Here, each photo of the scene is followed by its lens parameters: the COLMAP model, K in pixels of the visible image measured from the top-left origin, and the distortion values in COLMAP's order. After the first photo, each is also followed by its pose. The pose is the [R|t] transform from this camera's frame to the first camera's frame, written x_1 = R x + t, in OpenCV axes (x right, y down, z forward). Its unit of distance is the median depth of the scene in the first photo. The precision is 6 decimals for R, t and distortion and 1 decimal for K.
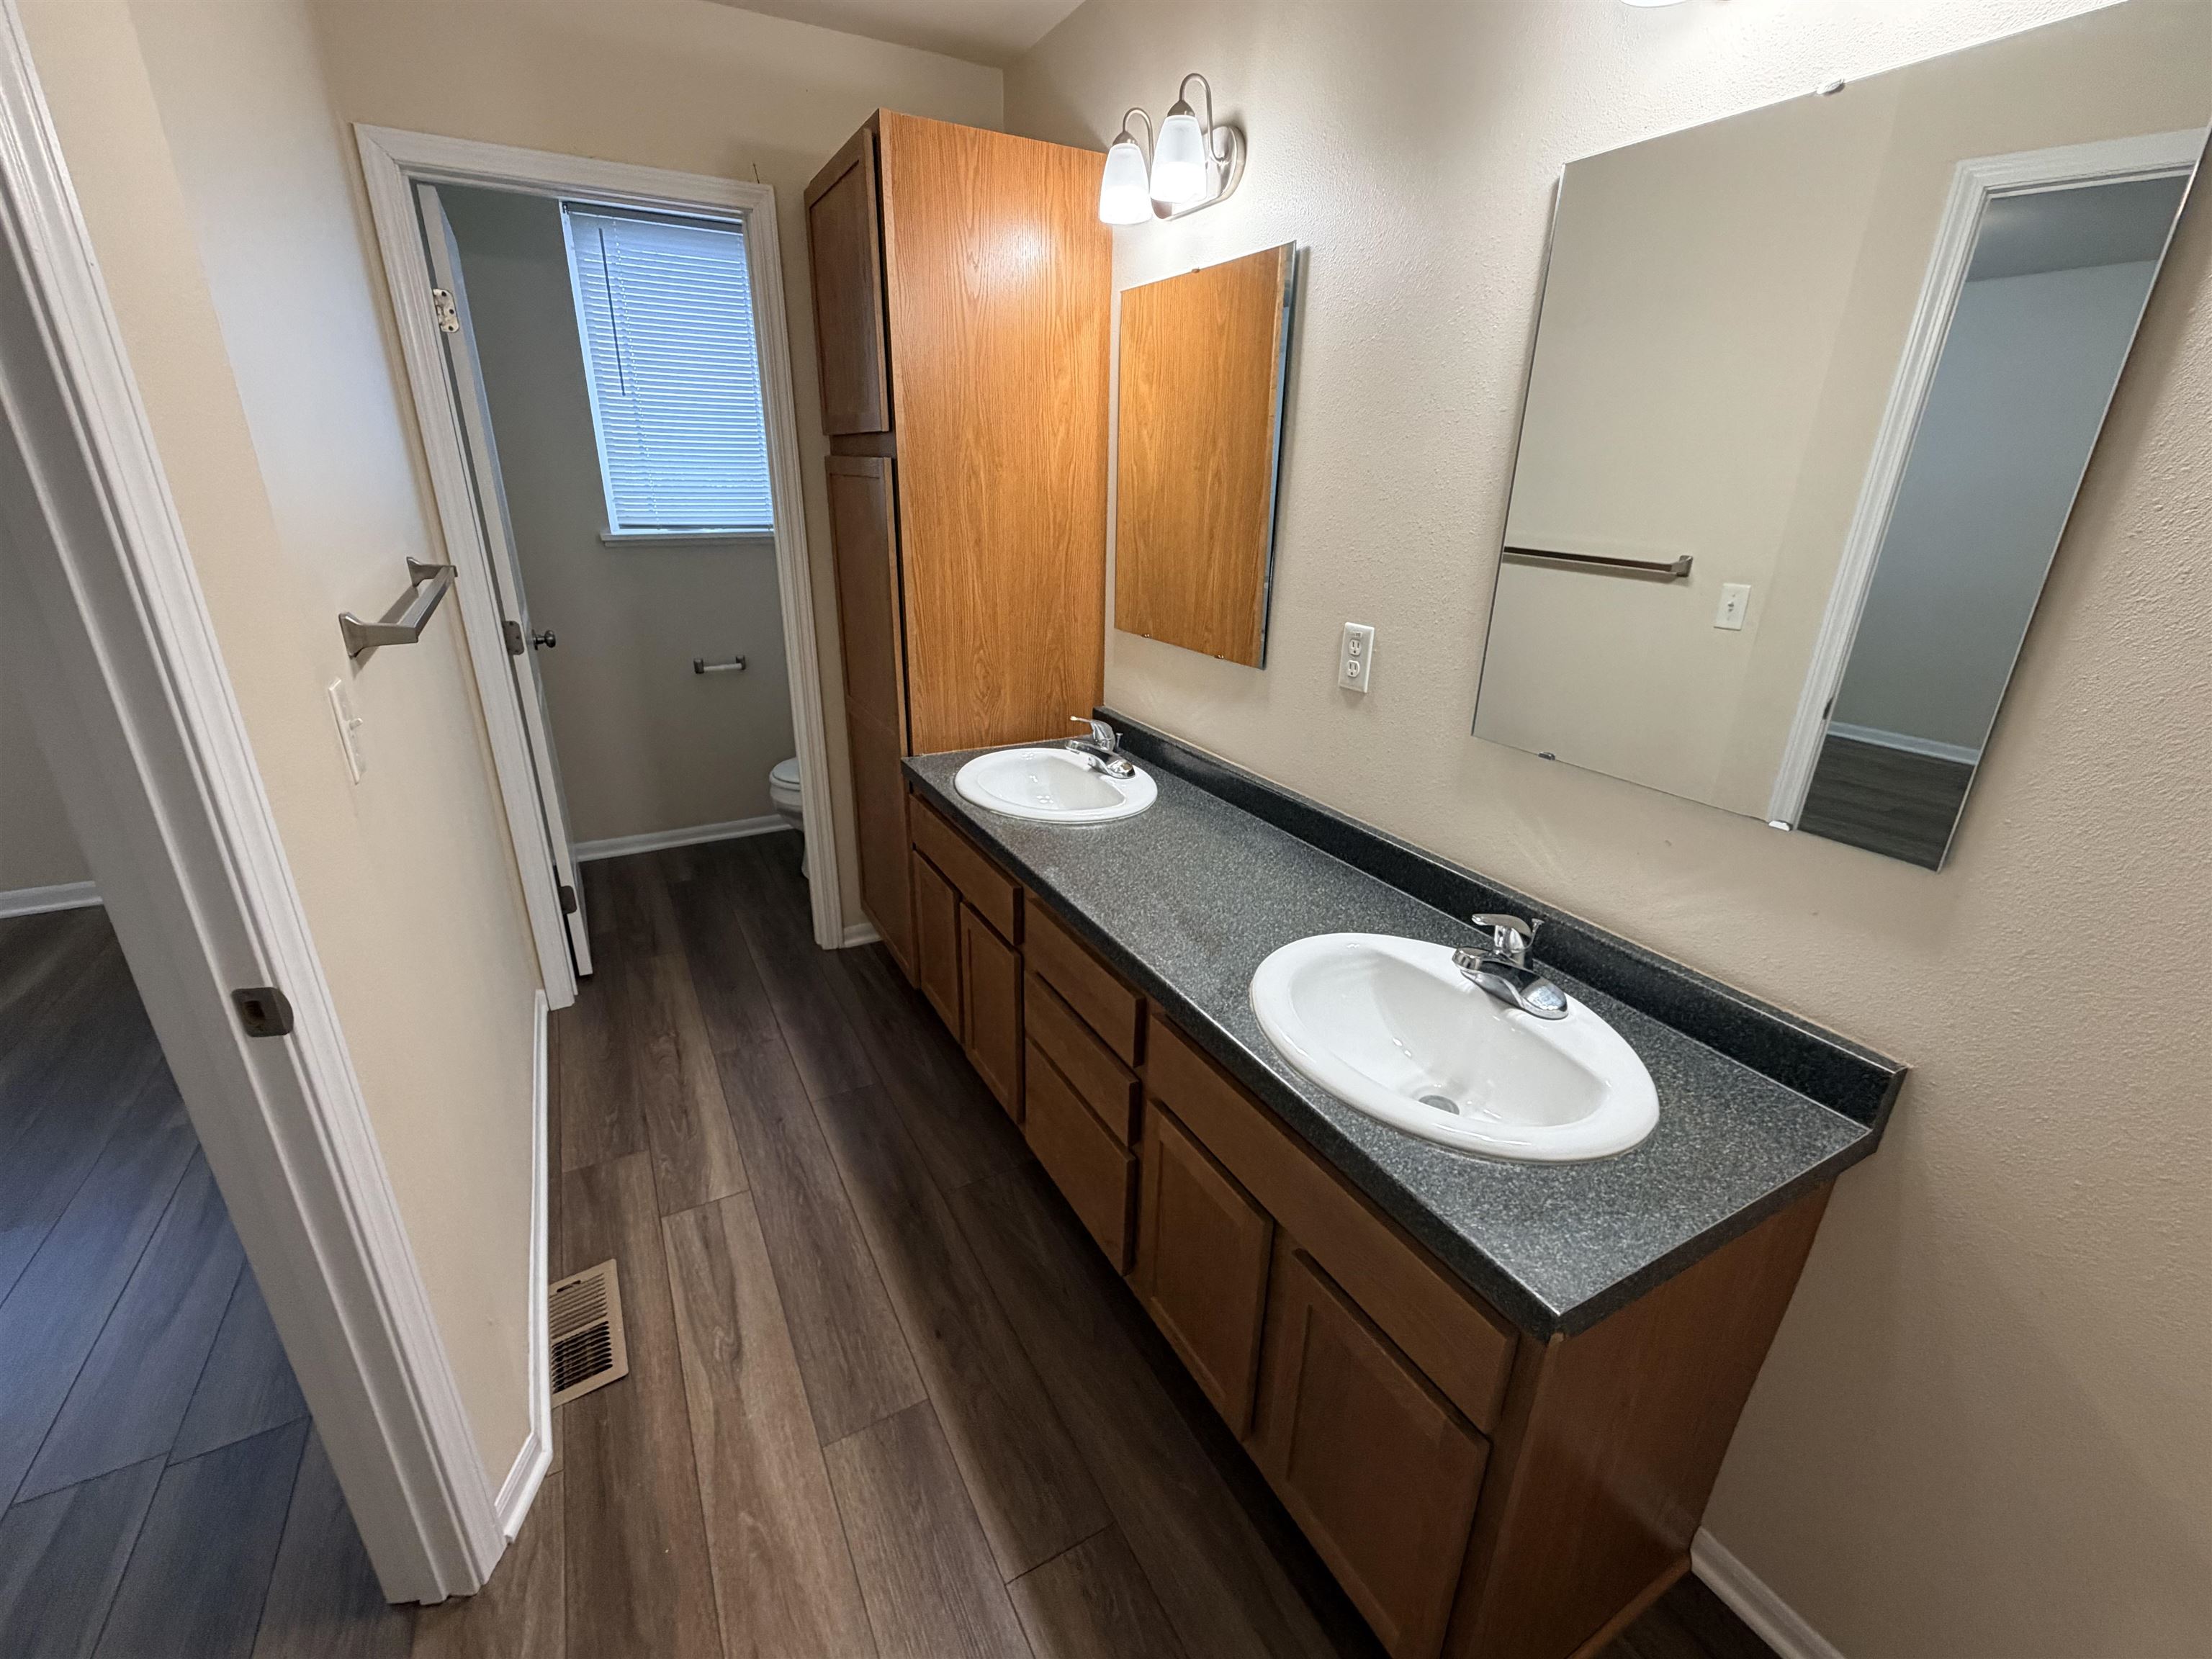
lens RADIAL K [[933.6, 0, 1106.2], [0, 933.6, 831.4], [0, 0, 1]] dist [0.001057, 0.000113]
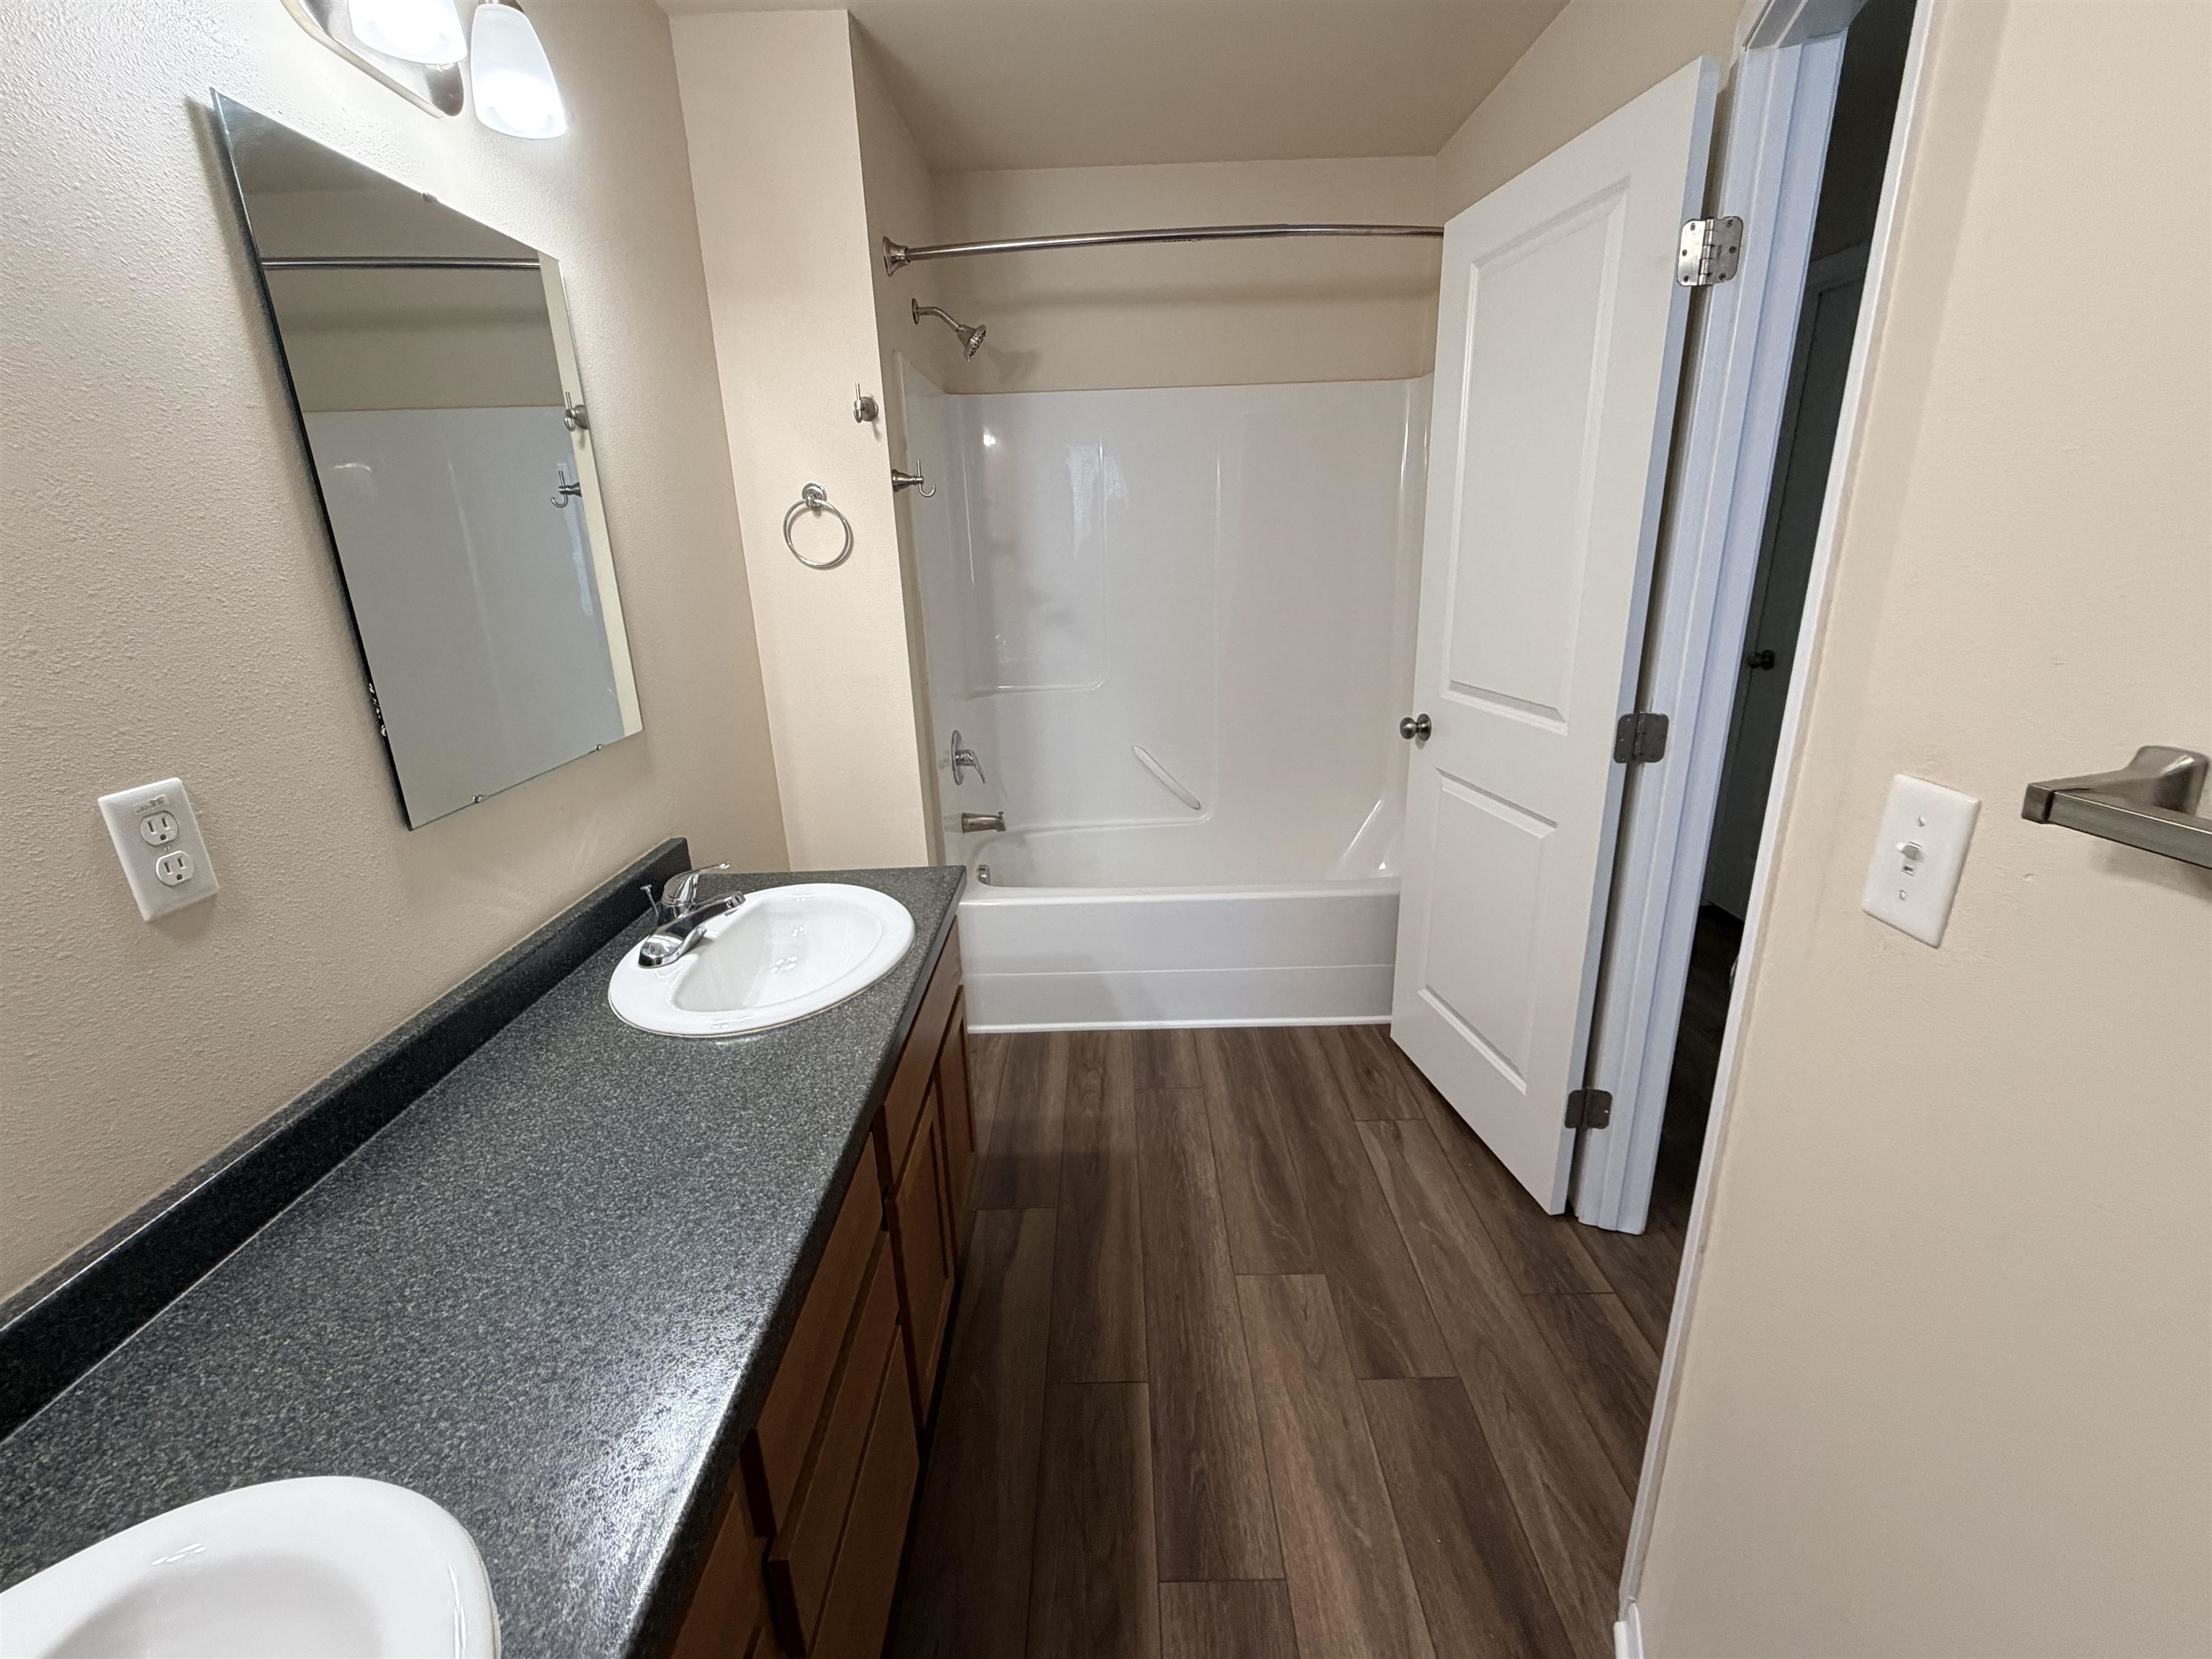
lens RADIAL K [[933.6, 0, 1106.2], [0, 933.6, 831.4], [0, 0, 1]] dist [0.001057, 0.000113]
pose [[-0.873756, -0.142183, 0.465118, -0.413338], [0.186561, 0.785184, 0.590492, -0.395508], [-0.449161, 0.602718, -0.659534, 1.092410]]
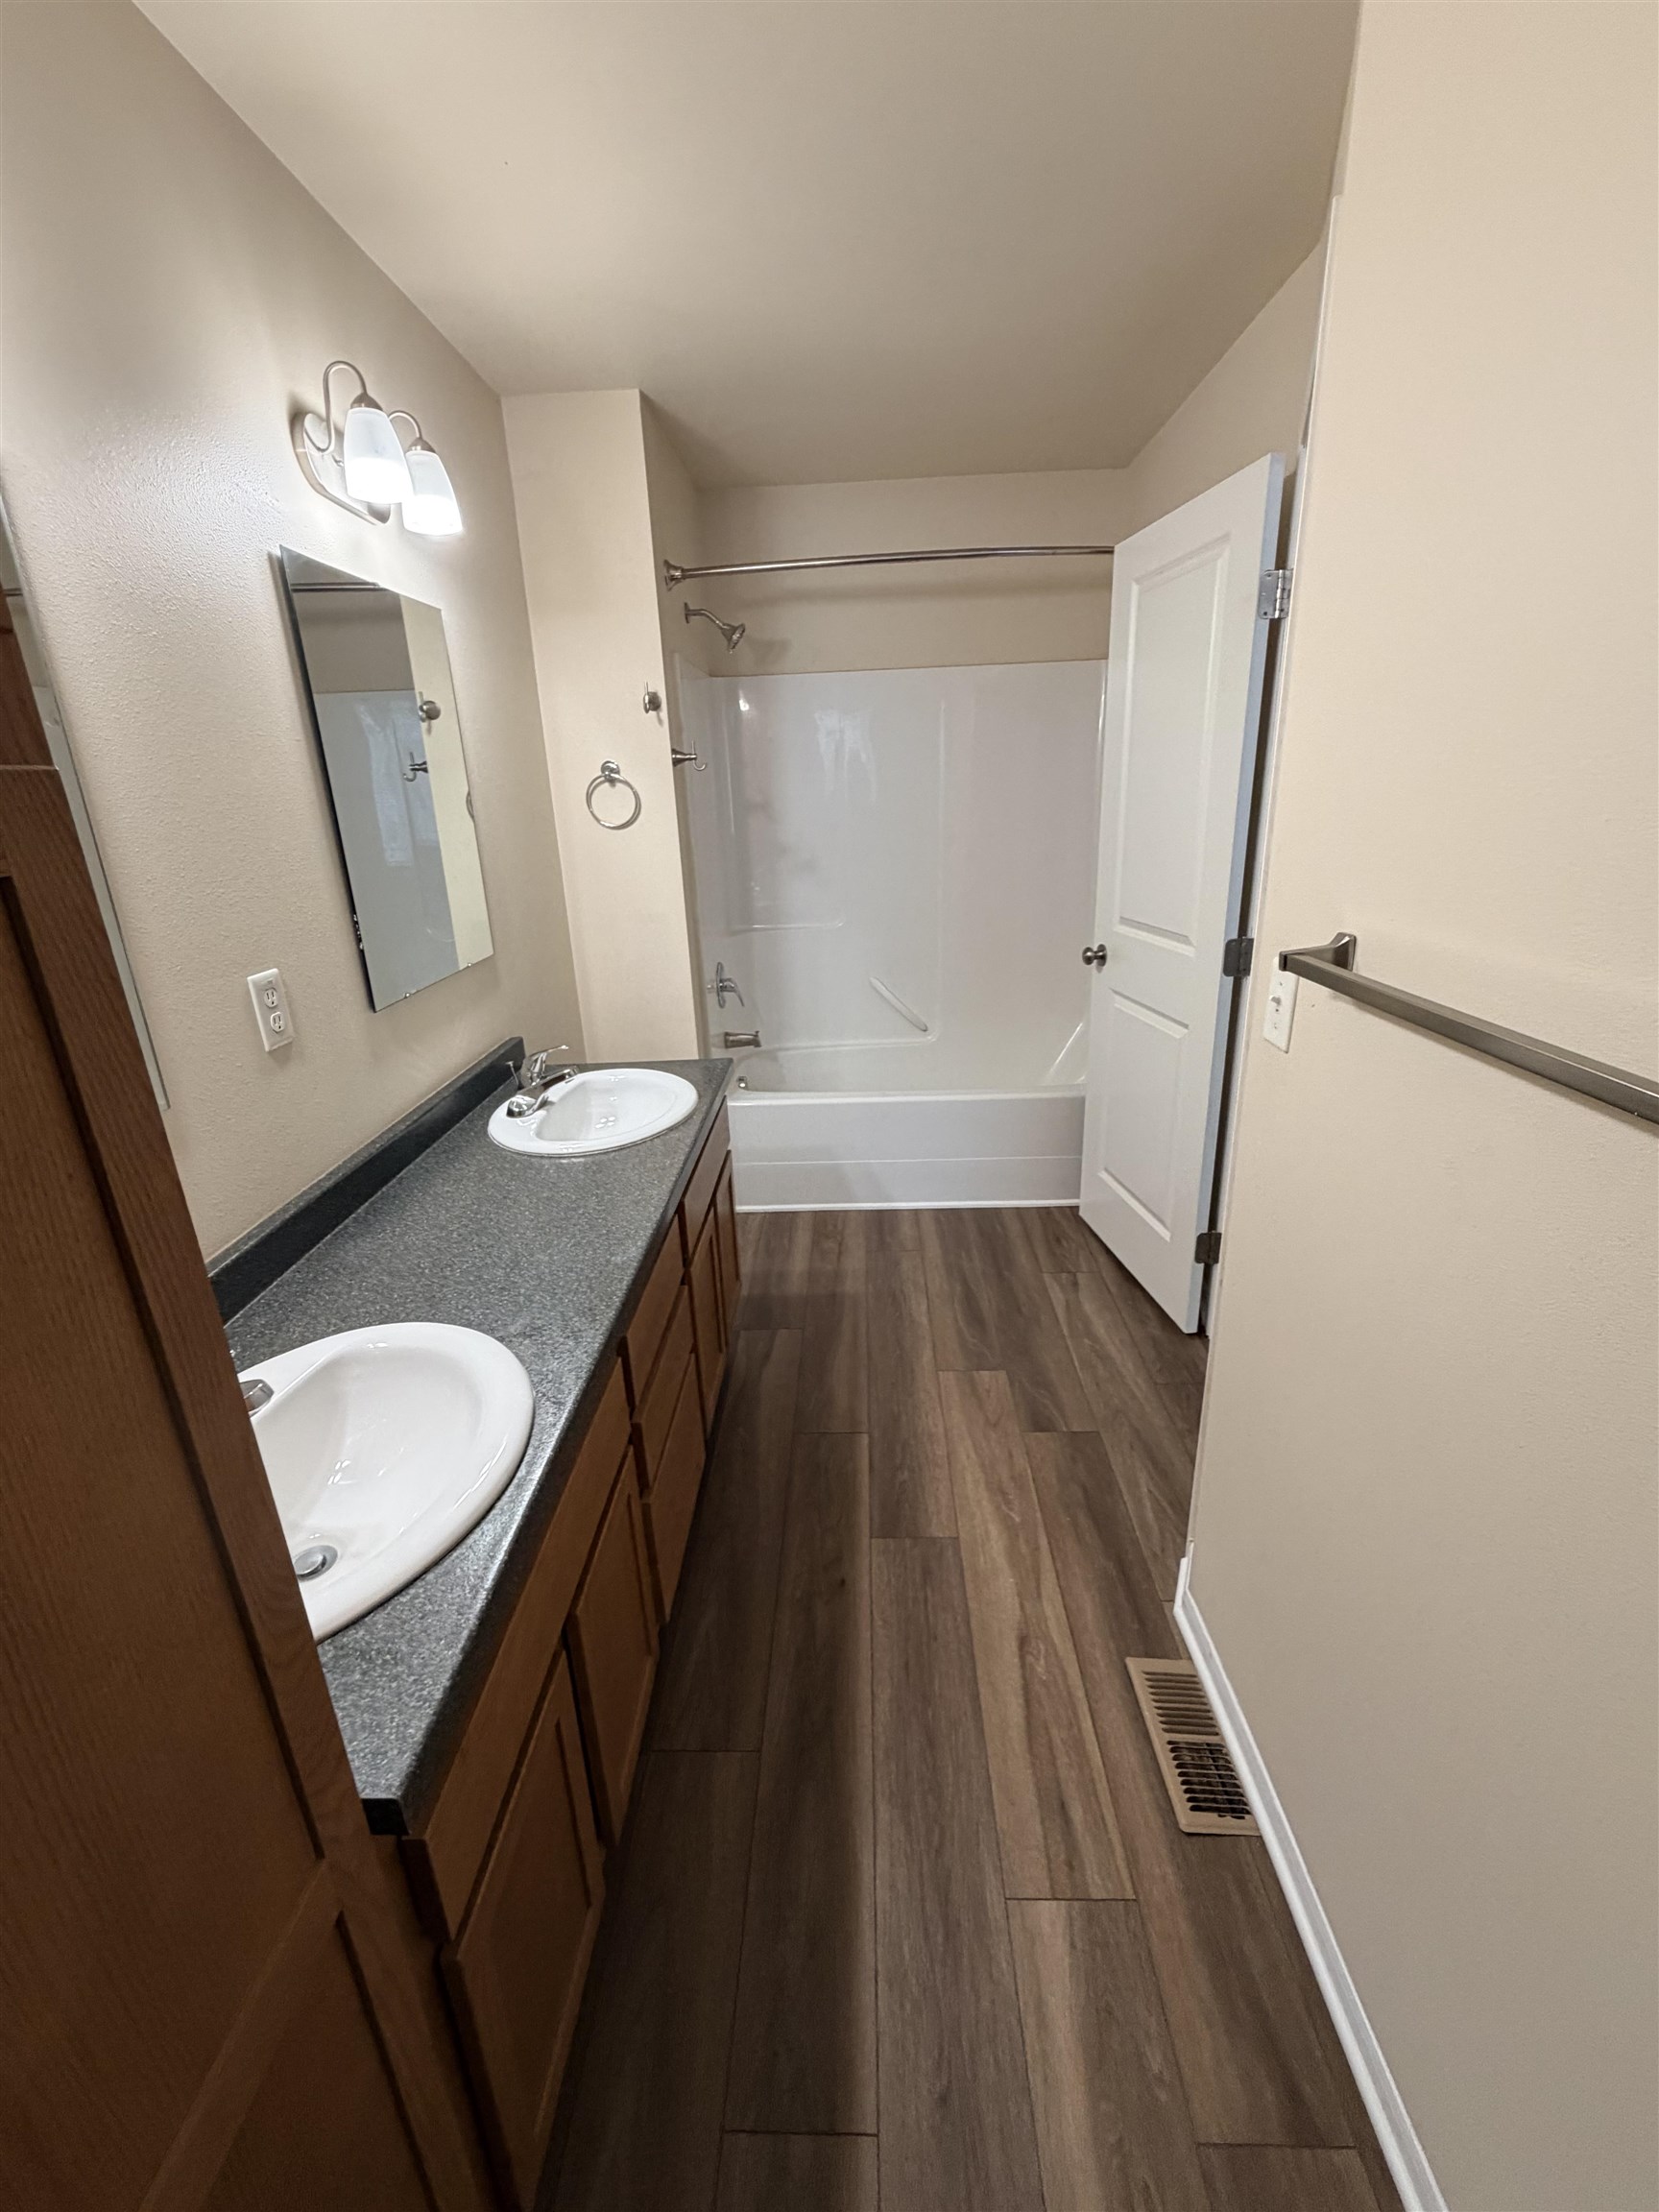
lens RADIAL K [[933.6, 0, 825.3], [0, 933.6, 1106.2], [0, 0, 1]] dist [0.001057, 0.000113]
pose [[-0.857406, -0.157882, 0.489825, -0.602688], [0.204856, 0.768423, 0.606268, -0.532526], [-0.472111, 0.620161, -0.626507, 1.345809]]
